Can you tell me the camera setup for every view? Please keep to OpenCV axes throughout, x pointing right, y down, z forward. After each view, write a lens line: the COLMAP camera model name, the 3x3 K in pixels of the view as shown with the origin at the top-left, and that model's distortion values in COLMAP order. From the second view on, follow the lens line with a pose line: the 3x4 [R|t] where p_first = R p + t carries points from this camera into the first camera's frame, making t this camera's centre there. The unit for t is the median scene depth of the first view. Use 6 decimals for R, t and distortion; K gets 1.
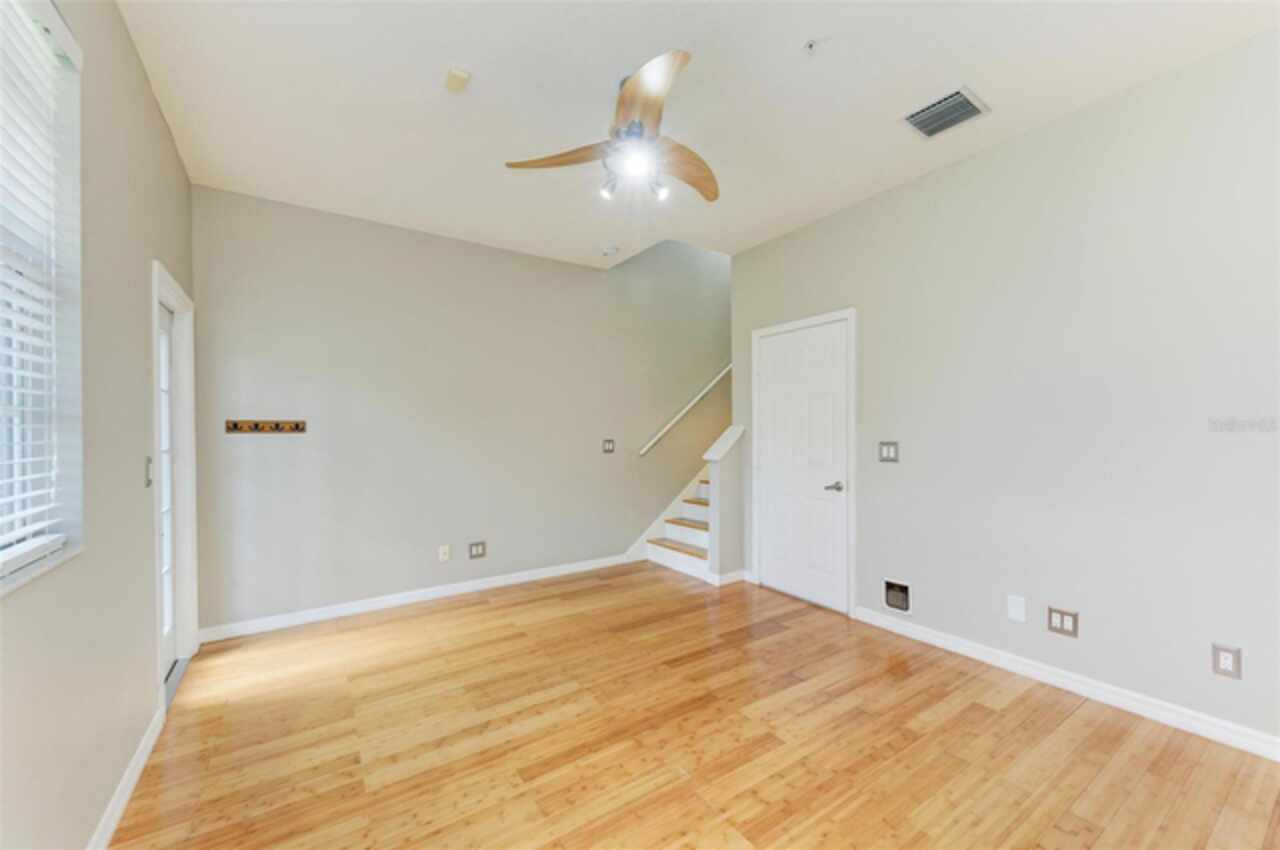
lens RADIAL K [[502.6, 0, 653.9], [0, 502.6, 432.3], [0, 0, 1]] dist [0.002132, 0.000004]
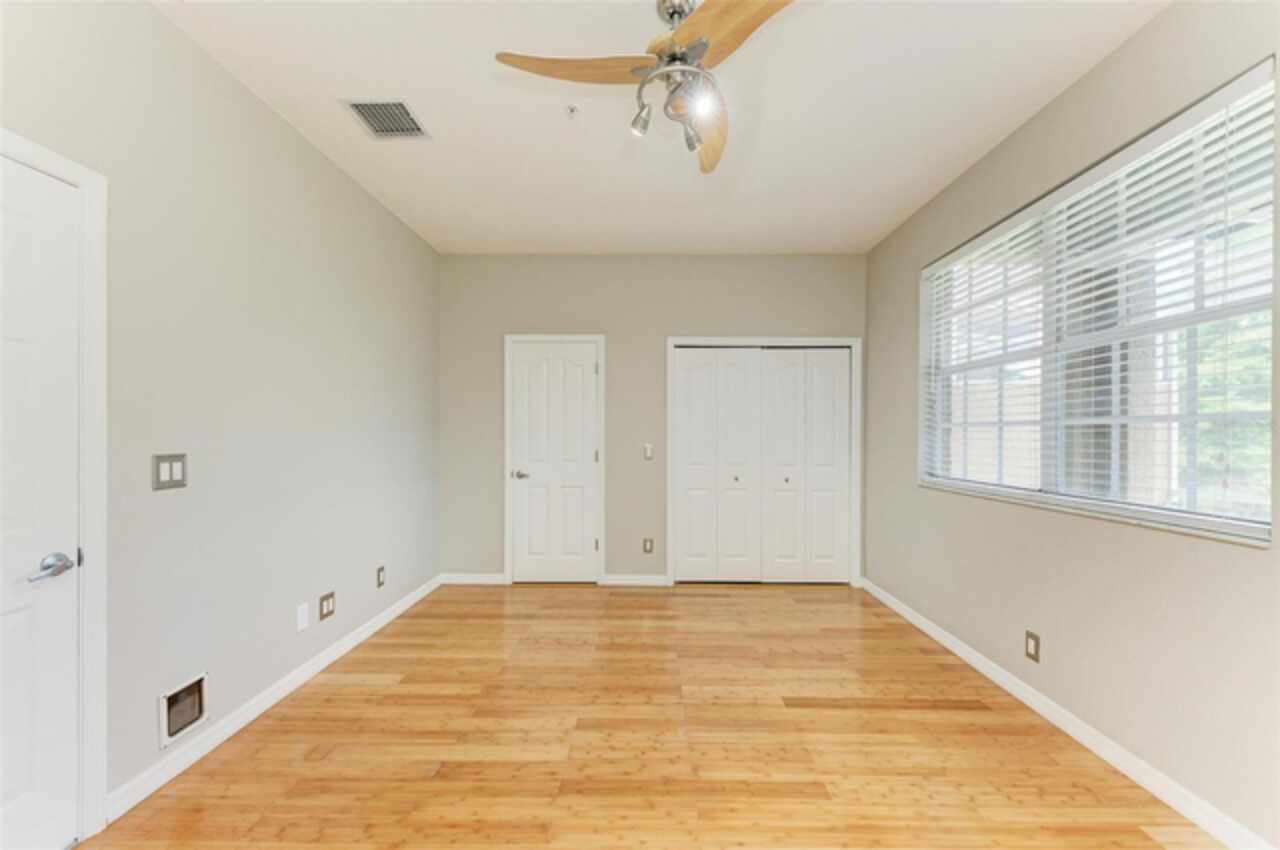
lens RADIAL K [[492.1, 0, 641.2], [0, 492.1, 433.6], [0, 0, 1]] dist [0.005642, -0.000273]
pose [[-0.811319, 0.005114, 0.584581, -0.355637], [0.004583, 0.999987, -0.002388, -0.000625], [-0.584585, 0.000741, -0.811332, 1.319689]]
